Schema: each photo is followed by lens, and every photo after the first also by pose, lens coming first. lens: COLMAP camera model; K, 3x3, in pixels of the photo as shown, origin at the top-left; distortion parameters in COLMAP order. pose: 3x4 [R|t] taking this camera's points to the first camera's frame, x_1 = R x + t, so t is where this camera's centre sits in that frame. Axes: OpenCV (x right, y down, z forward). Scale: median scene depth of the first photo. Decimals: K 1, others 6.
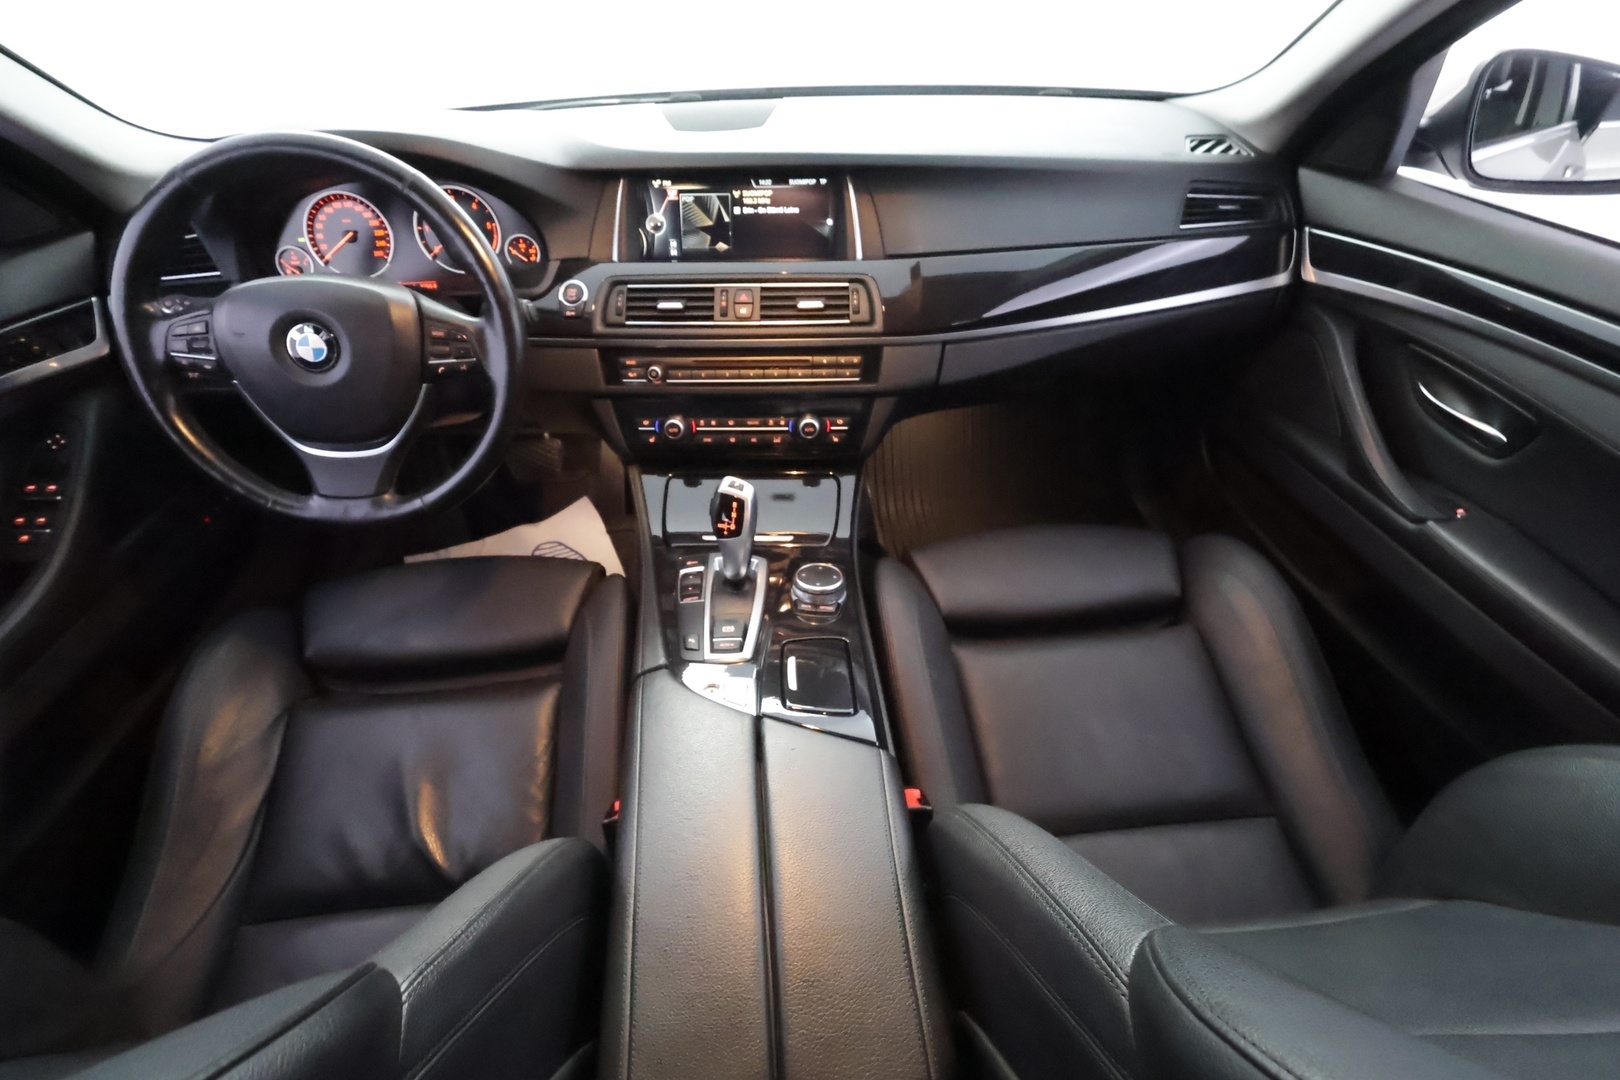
lens RADIAL K [[755.4, 0, 797.7], [0, 755.4, 544.2], [0, 0, 1]] dist [0.005146, 0.000804]
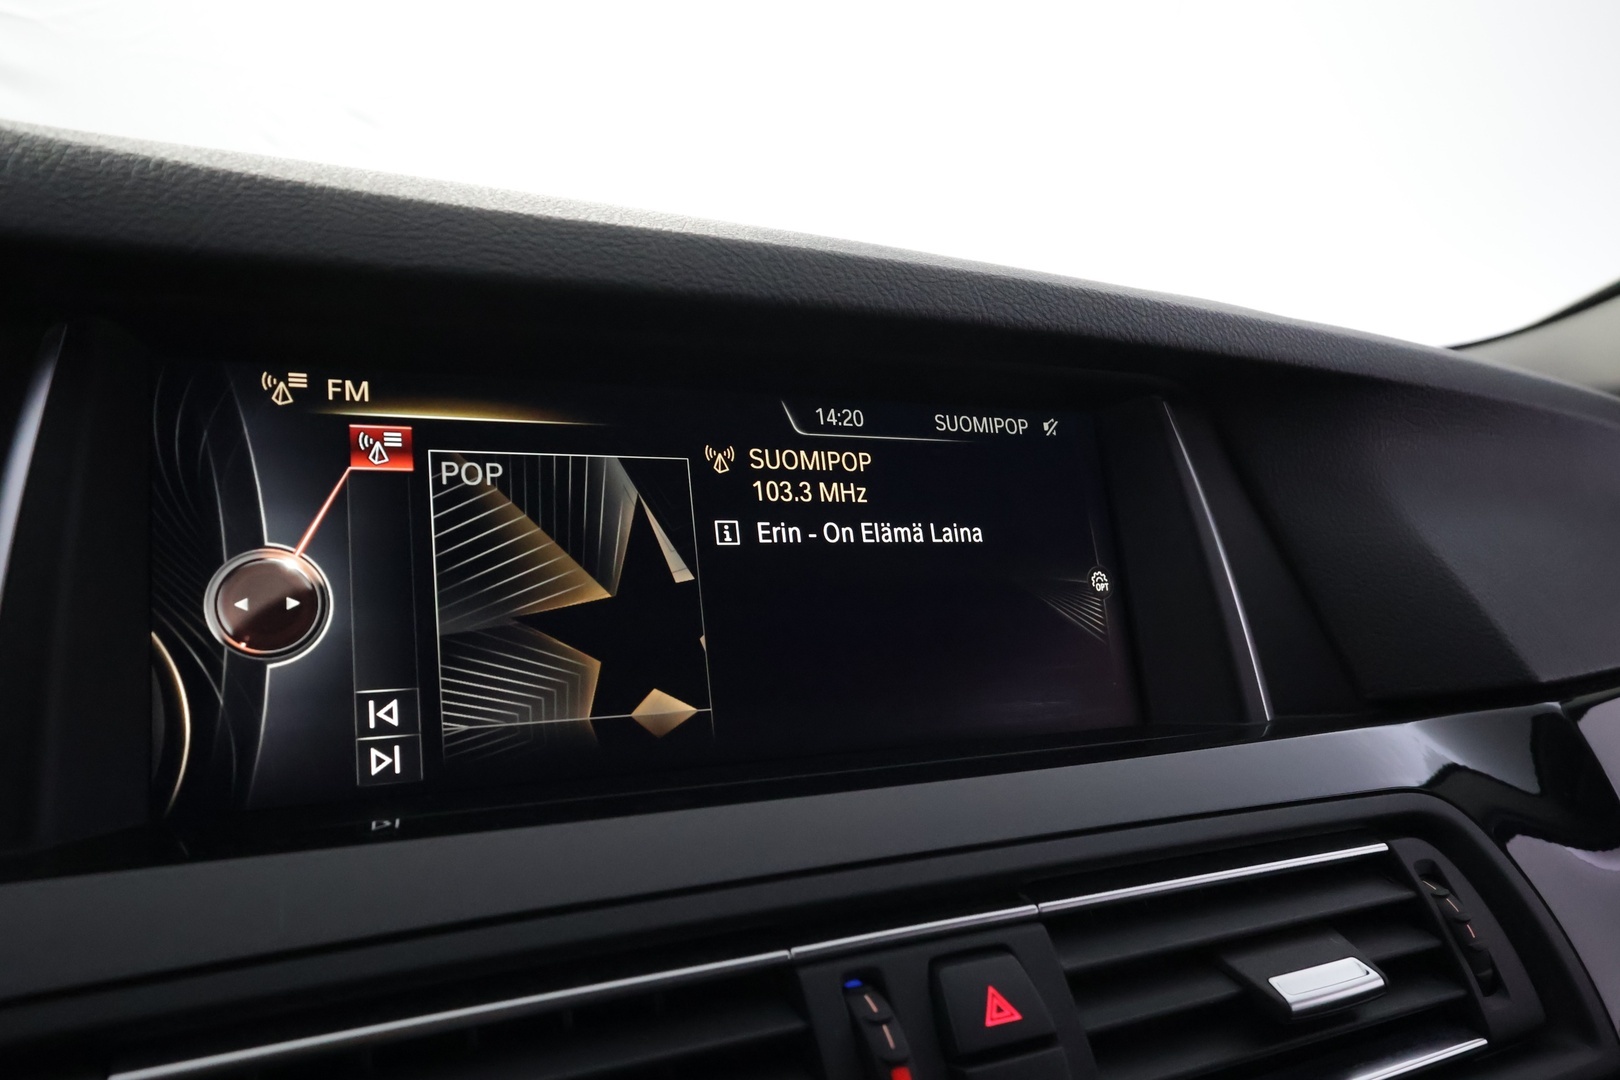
lens RADIAL K [[1223.4, 0, 818.5], [0, 1223.4, 540.4], [0, 0, 1]] dist [-0.011642, 0.013894]
pose [[0.863095, 0.010065, 0.504941, -0.220857], [0.234123, 0.877909, -0.417686, -0.303575], [-0.447496, 0.478721, 0.755363, 0.754909]]
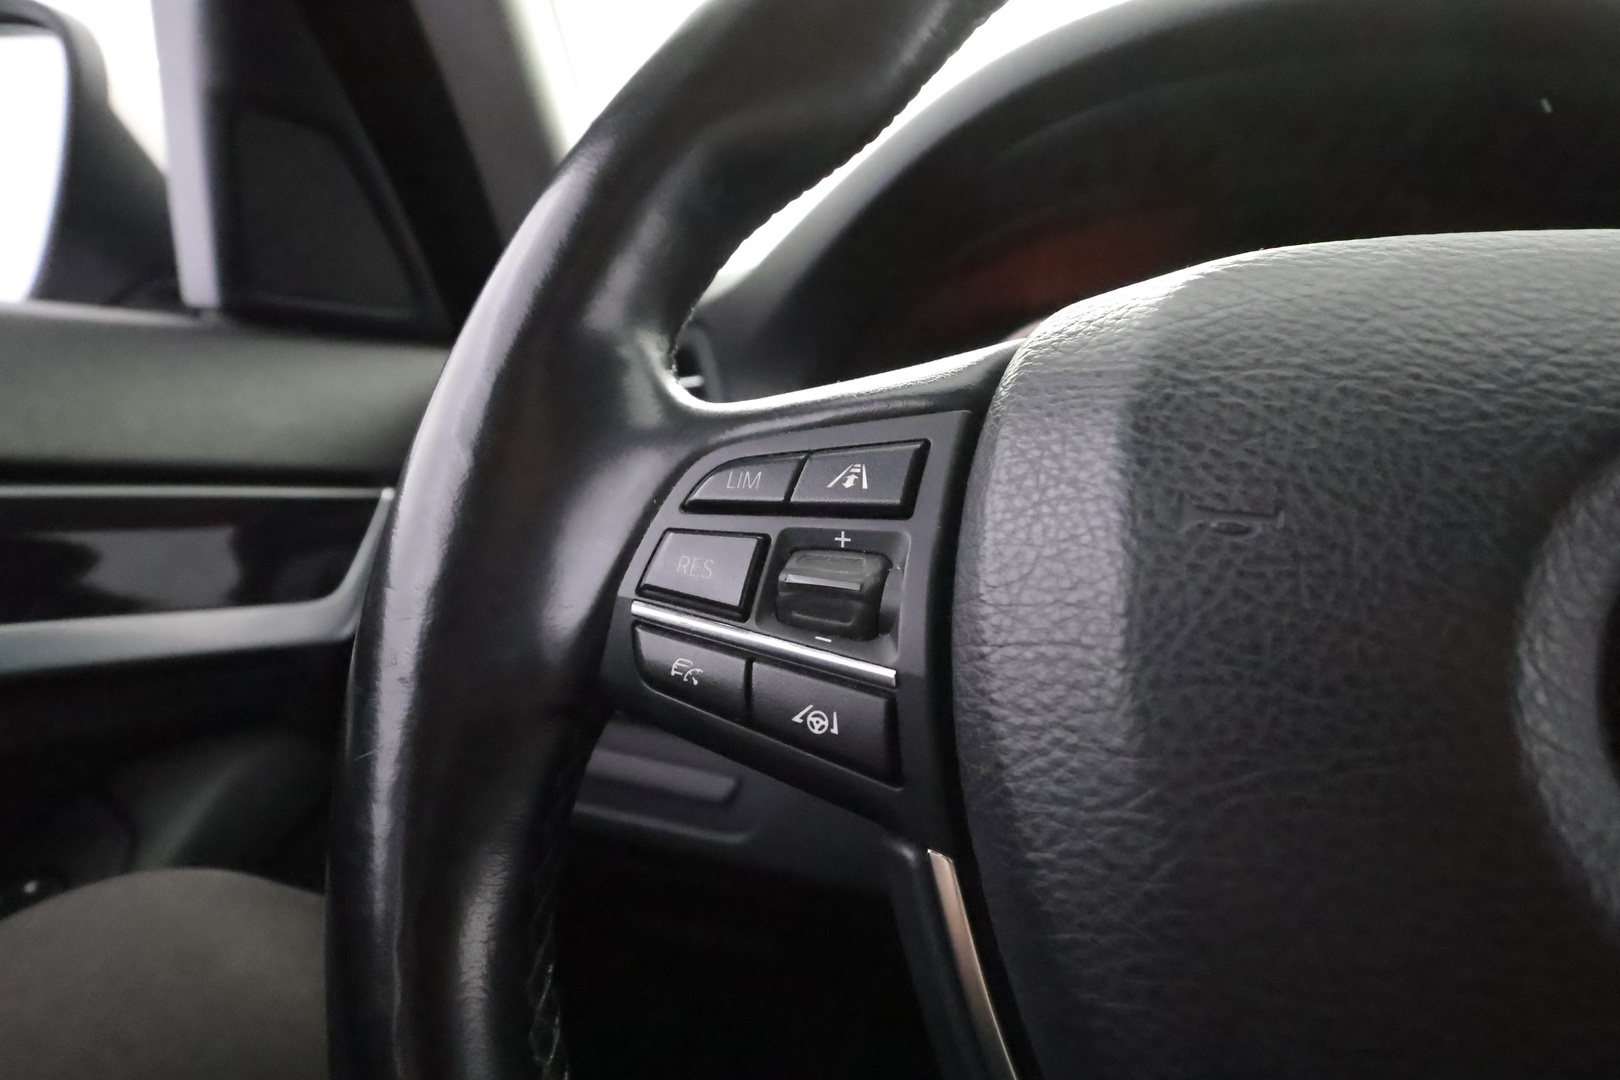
lens RADIAL K [[933.8, 0, 811.7], [0, 933.8, 536.7], [0, 0, 1]] dist [0.018031, 0.000769]
pose [[0.942867, 0.106554, -0.315671, -0.569168], [-0.252603, 0.846425, -0.468782, -0.142308], [0.217241, 0.521738, 0.824982, 0.654542]]
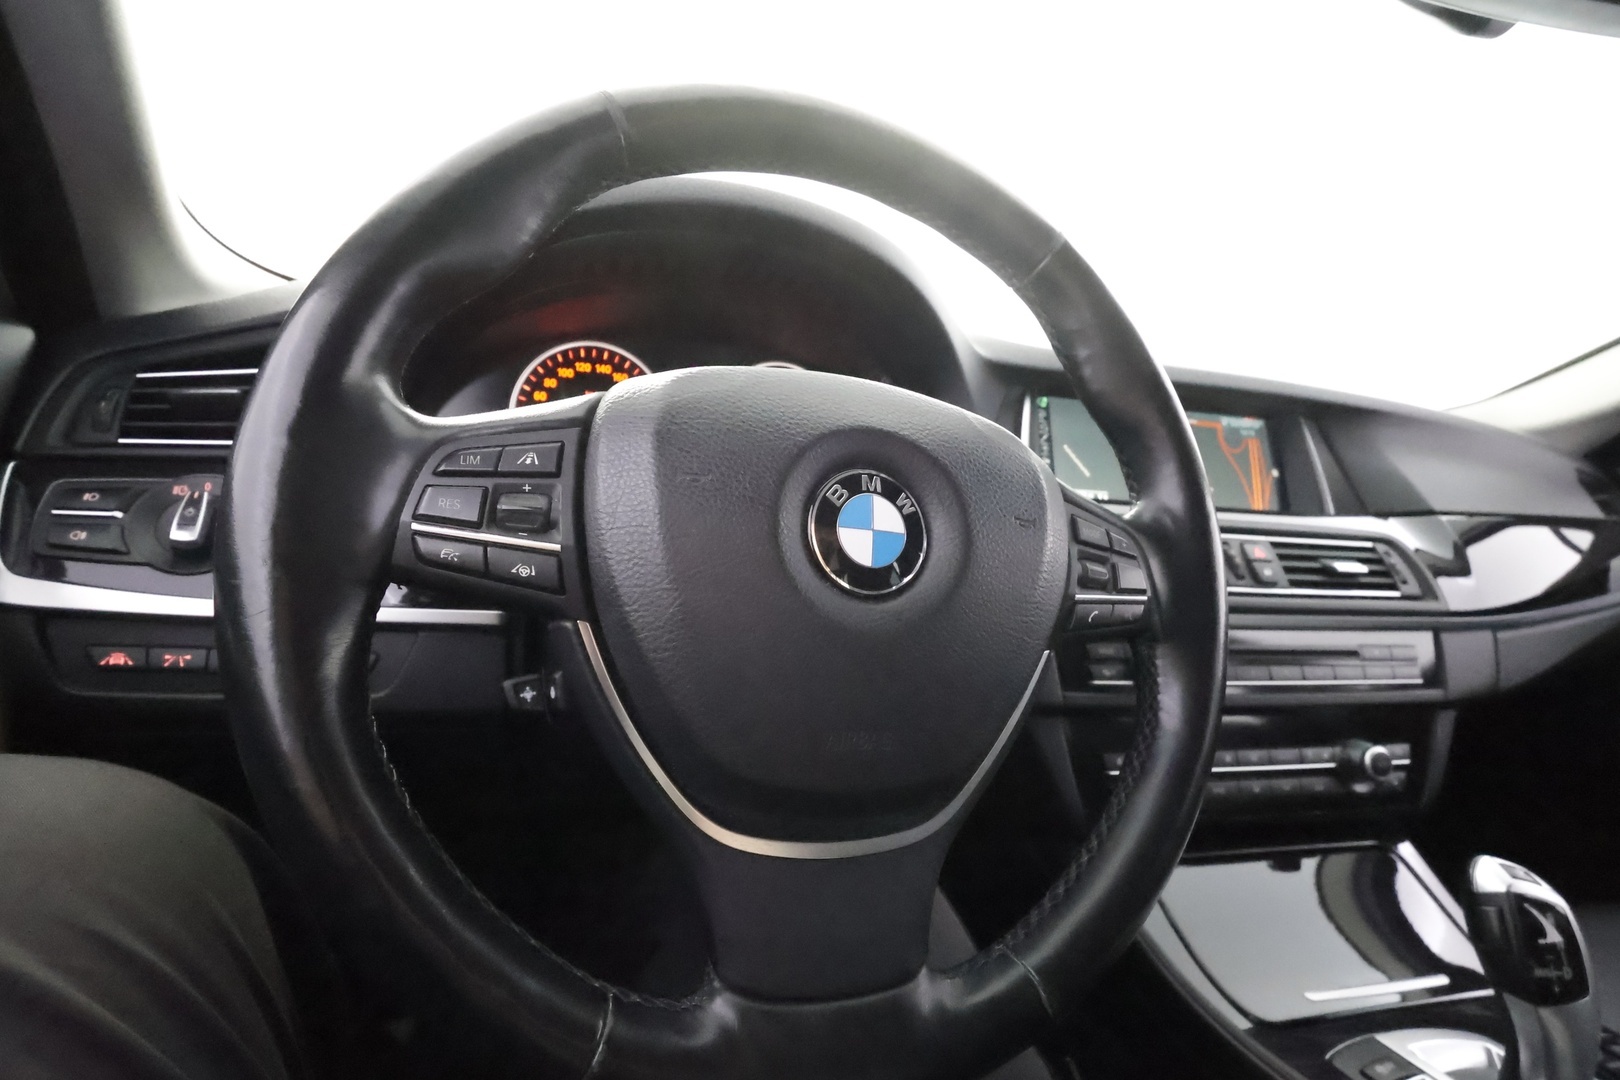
lens RADIAL K [[755.4, 0, 820.9], [0, 755.4, 542.9], [0, 0, 1]] dist [0.005146, 0.000804]
pose [[0.953782, 0.059373, 0.294577, -0.589693], [0.084911, 0.887088, -0.453723, -0.073383], [-0.288255, 0.457765, 0.841047, 0.545373]]
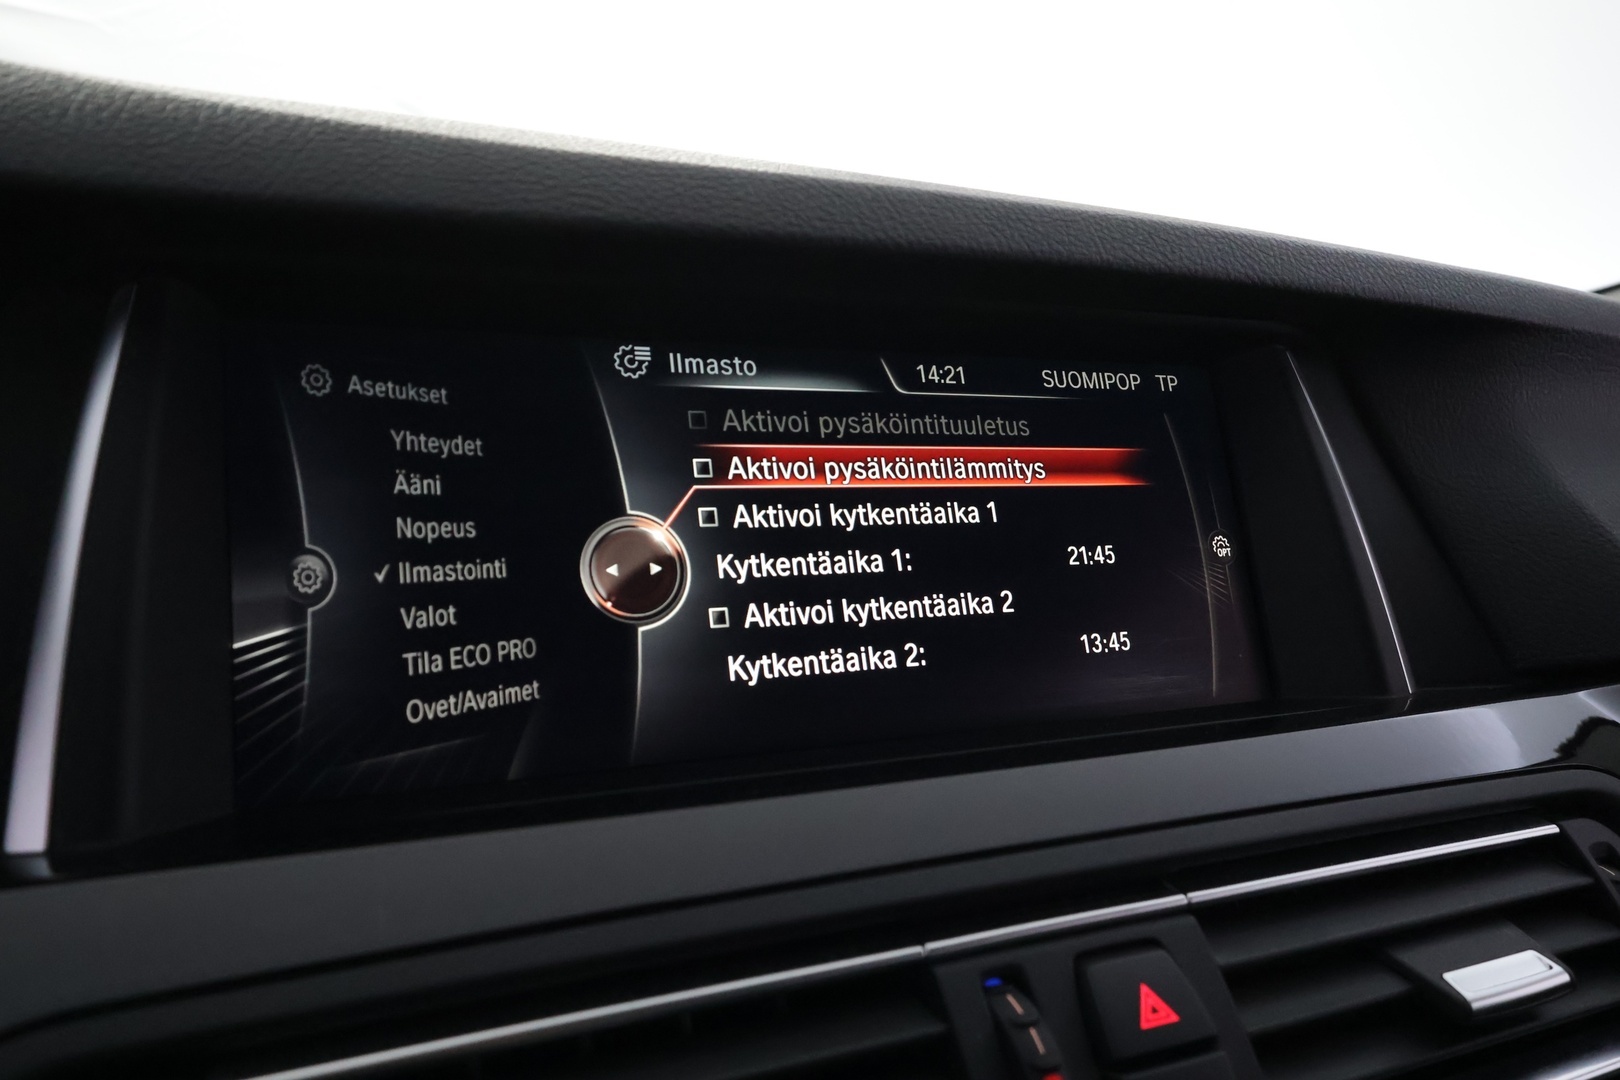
lens RADIAL K [[1237.7, 0, 816.6], [0, 1237.7, 540.1], [0, 0, 1]] dist [-0.013448, 0.017447]
pose [[0.884604, -0.012348, 0.466179, -0.223315], [0.232466, 0.878270, -0.417854, -0.310110], [-0.404272, 0.478006, 0.779792, 0.776519]]
